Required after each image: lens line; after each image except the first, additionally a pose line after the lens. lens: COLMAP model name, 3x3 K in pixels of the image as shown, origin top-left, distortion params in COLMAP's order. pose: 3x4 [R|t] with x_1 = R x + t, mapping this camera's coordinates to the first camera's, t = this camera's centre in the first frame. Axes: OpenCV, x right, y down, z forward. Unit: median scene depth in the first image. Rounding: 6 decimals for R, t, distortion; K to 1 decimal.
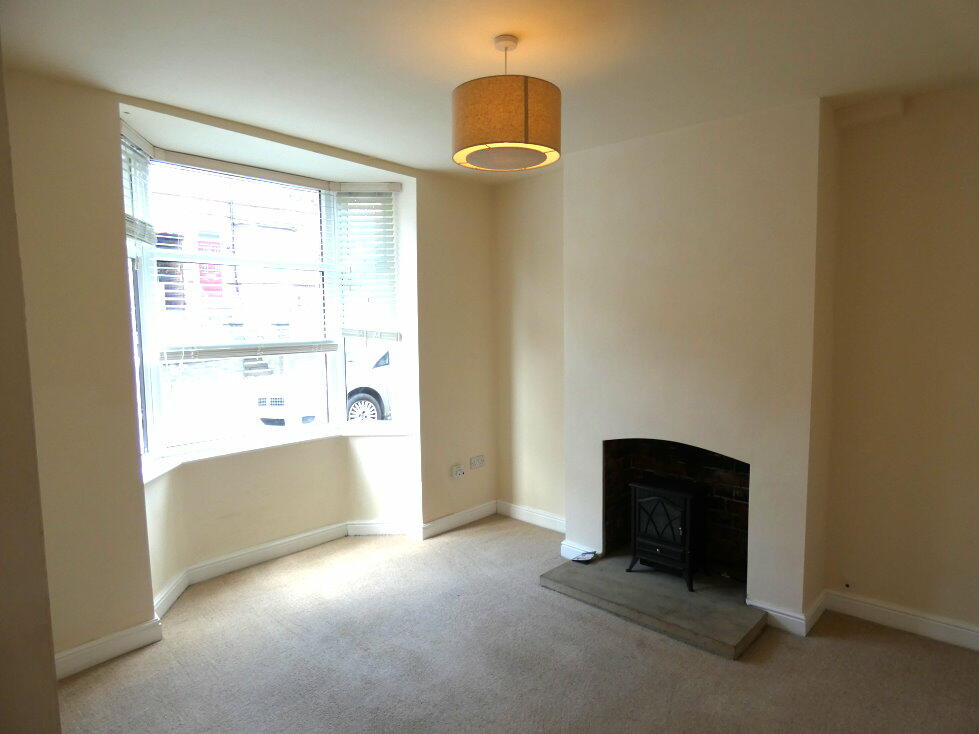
lens RADIAL K [[572.1, 0, 489.5], [0, 572.1, 367.0], [0, 0, 1]] dist [-0.021258, -0.000657]
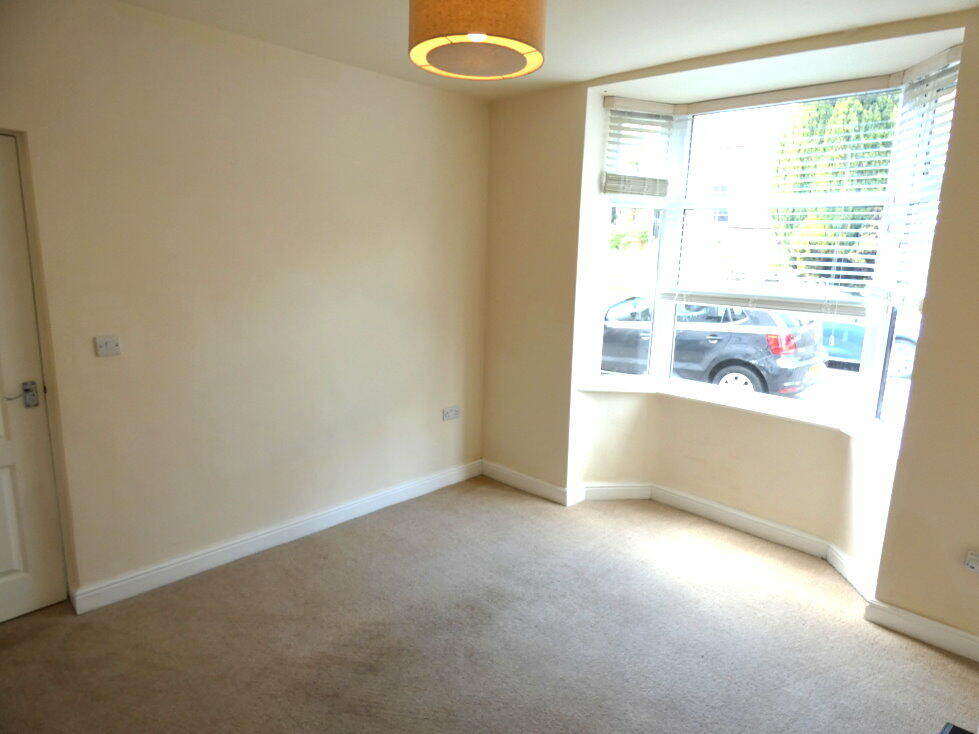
lens RADIAL K [[572.1, 0, 489.5], [0, 572.1, 367.0], [0, 0, 1]] dist [-0.021258, -0.000657]
pose [[-0.017767, 0.194691, -0.980704, 0.508027], [-0.116503, 0.973774, 0.195426, -0.055854], [0.993031, 0.117727, 0.005381, 0.592982]]
